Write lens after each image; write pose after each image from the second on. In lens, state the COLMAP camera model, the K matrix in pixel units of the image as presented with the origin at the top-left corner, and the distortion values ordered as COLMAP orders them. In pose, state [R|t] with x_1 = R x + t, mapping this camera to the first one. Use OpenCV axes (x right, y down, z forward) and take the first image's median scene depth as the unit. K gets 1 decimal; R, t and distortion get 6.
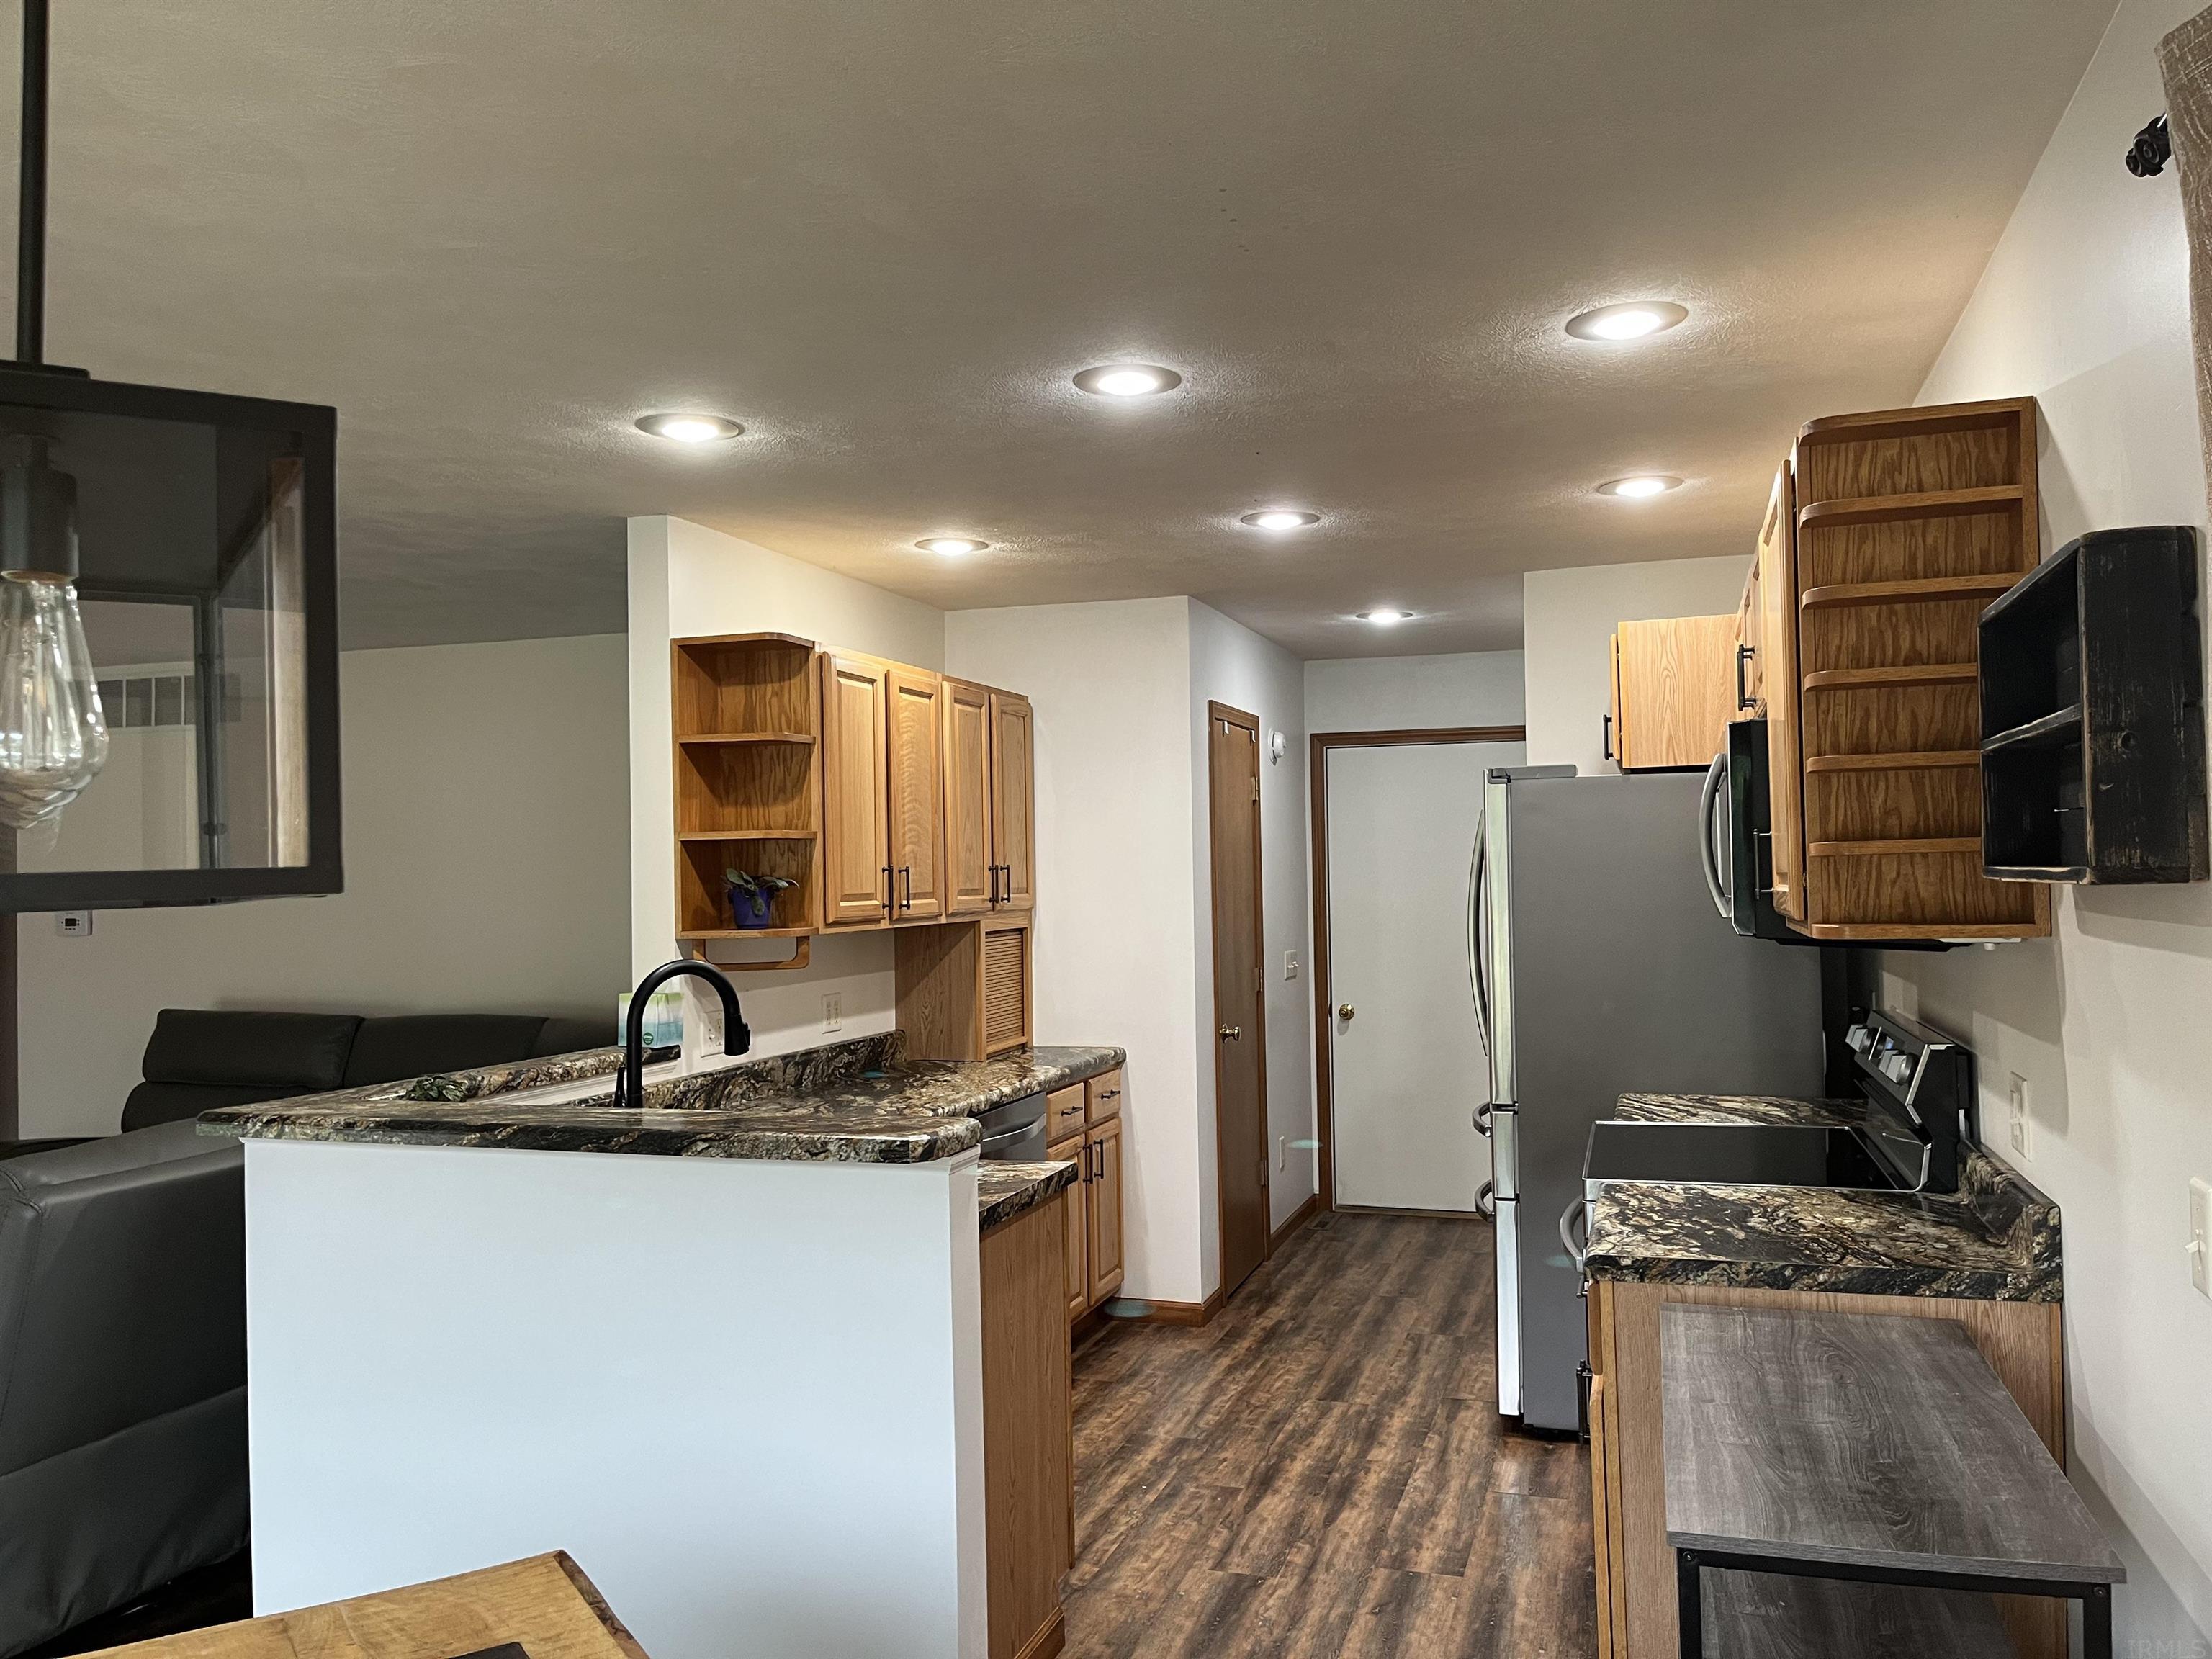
lens RADIAL K [[1691.6, 0, 1125.7], [0, 1691.6, 834.8], [0, 0, 1]] dist [0.061290, -0.071836]
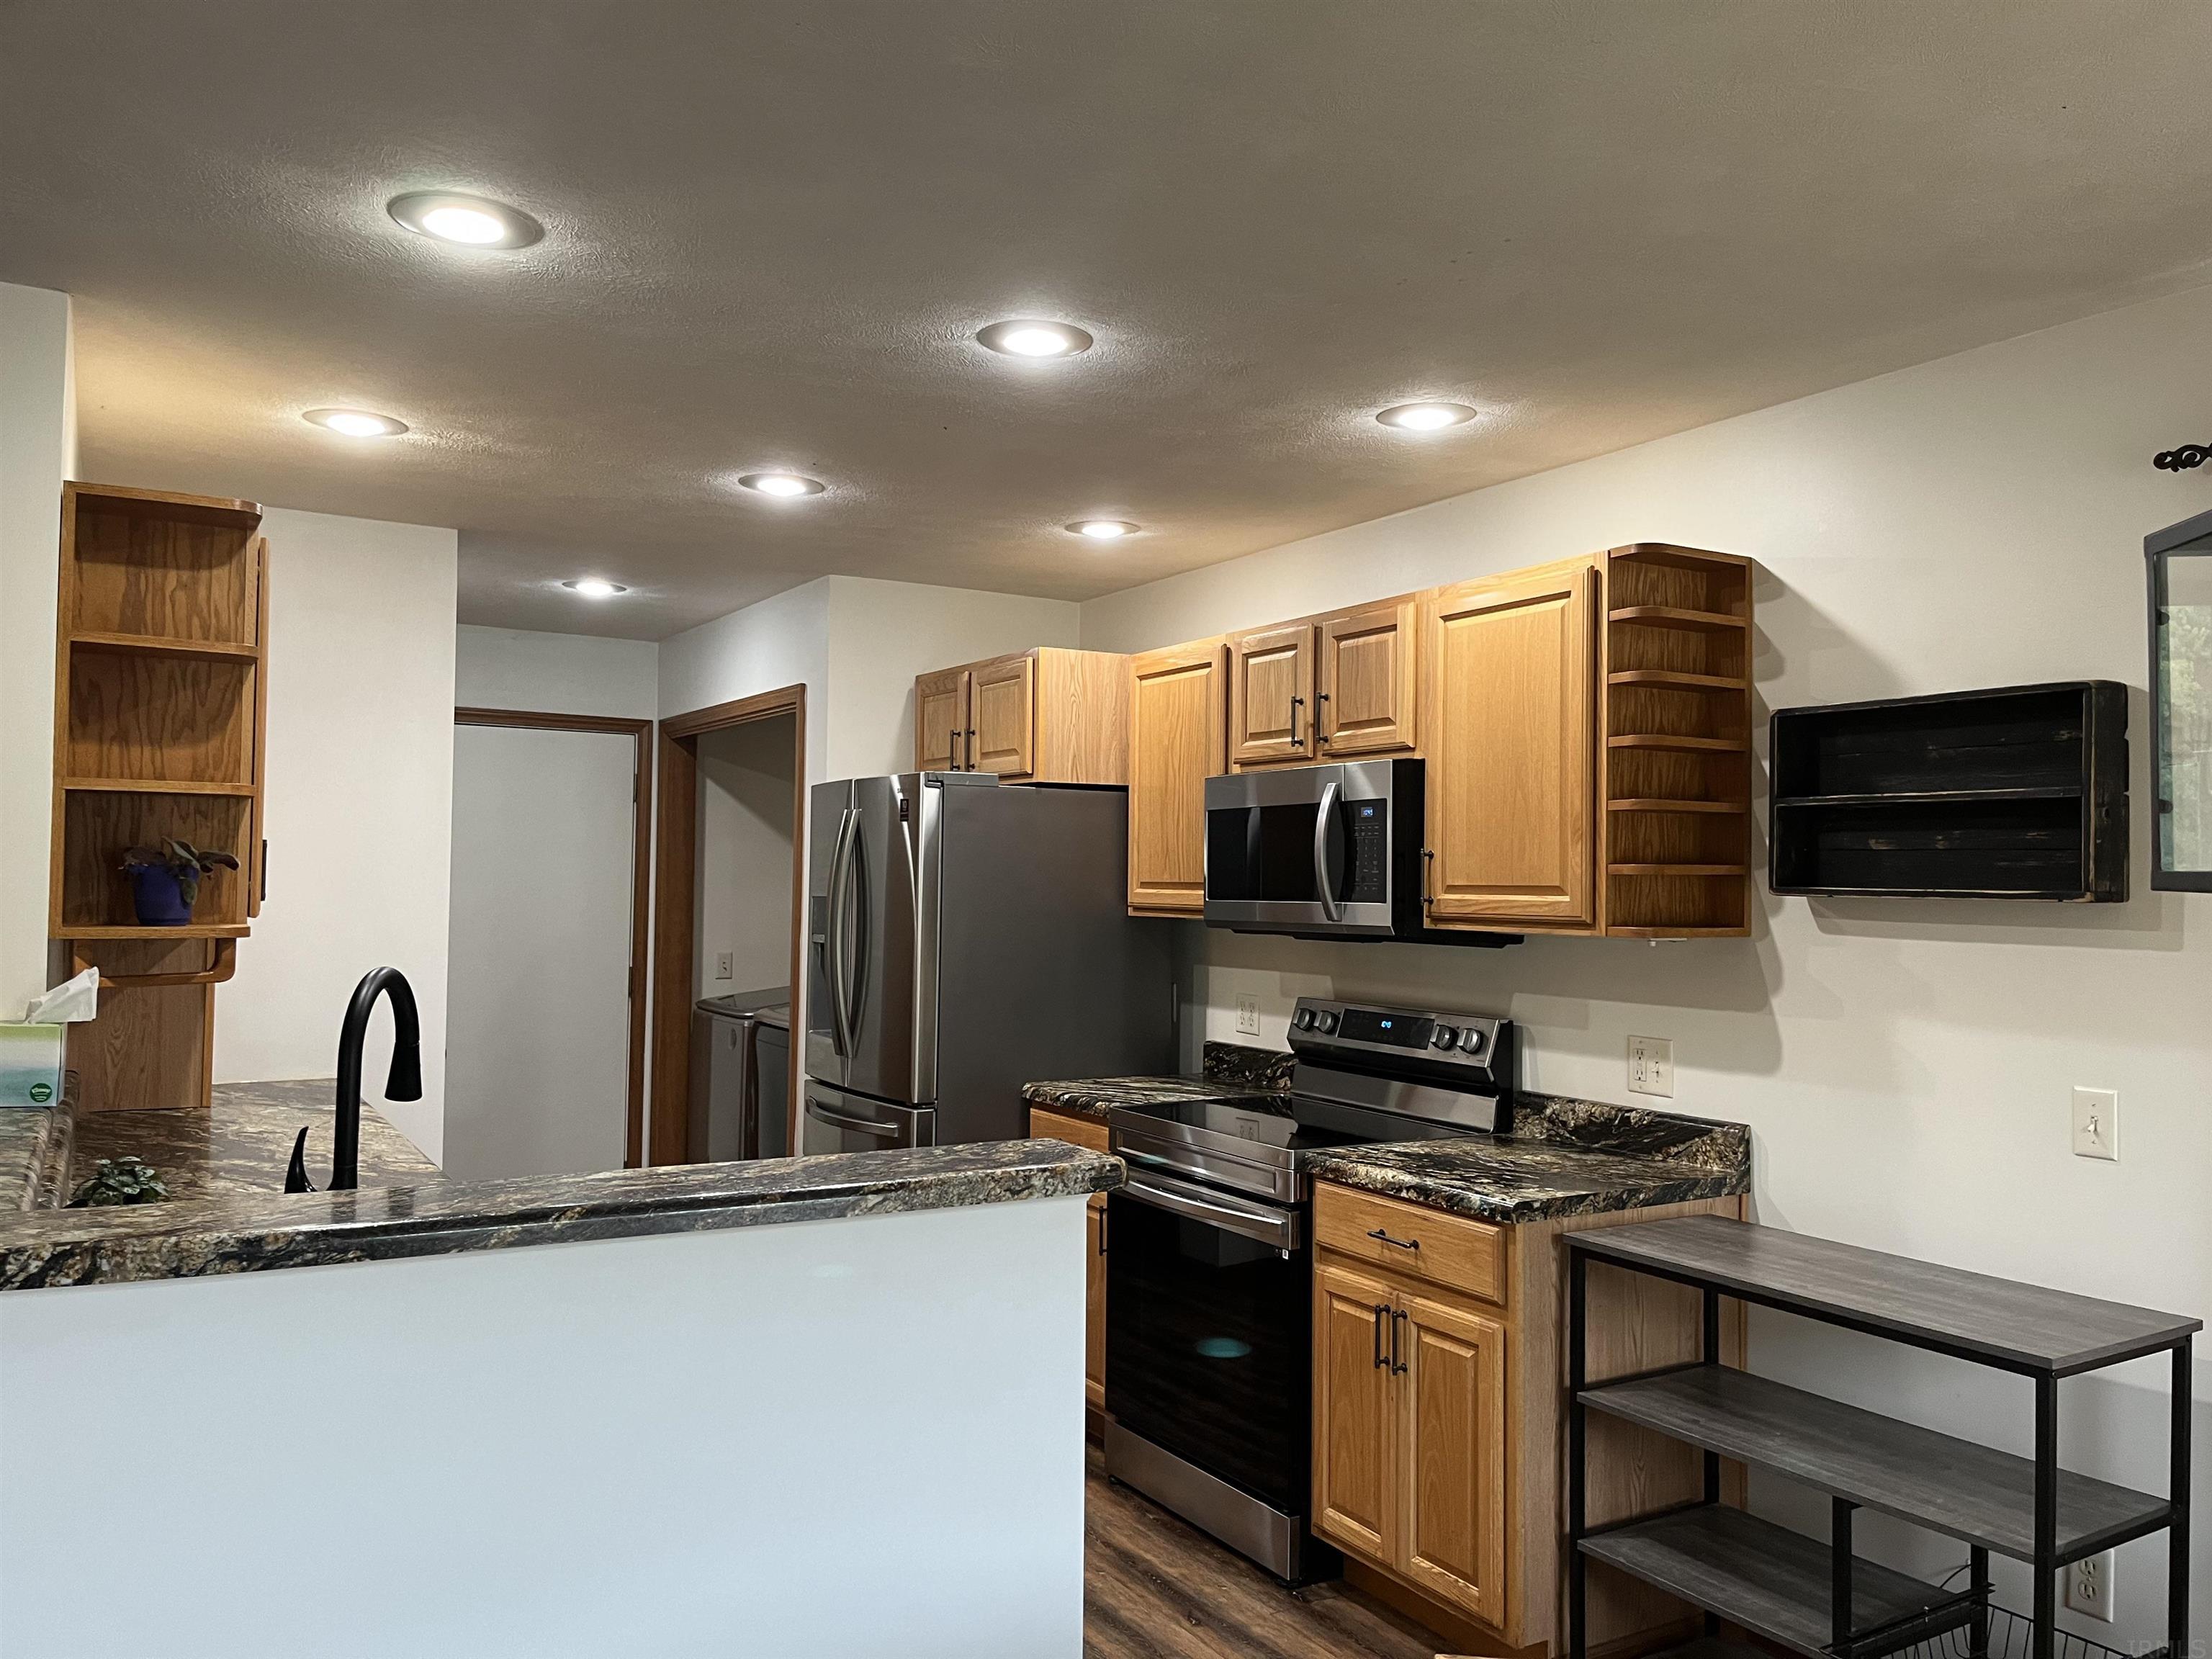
lens RADIAL K [[1691.6, 0, 1124.2], [0, 1691.6, 839.1], [0, 0, 1]] dist [0.061290, -0.071836]
pose [[0.656925, 0.046418, 0.752526, -0.489837], [-0.045571, 0.998723, -0.021822, 0.018514], [-0.752578, -0.019958, 0.658201, 0.256658]]
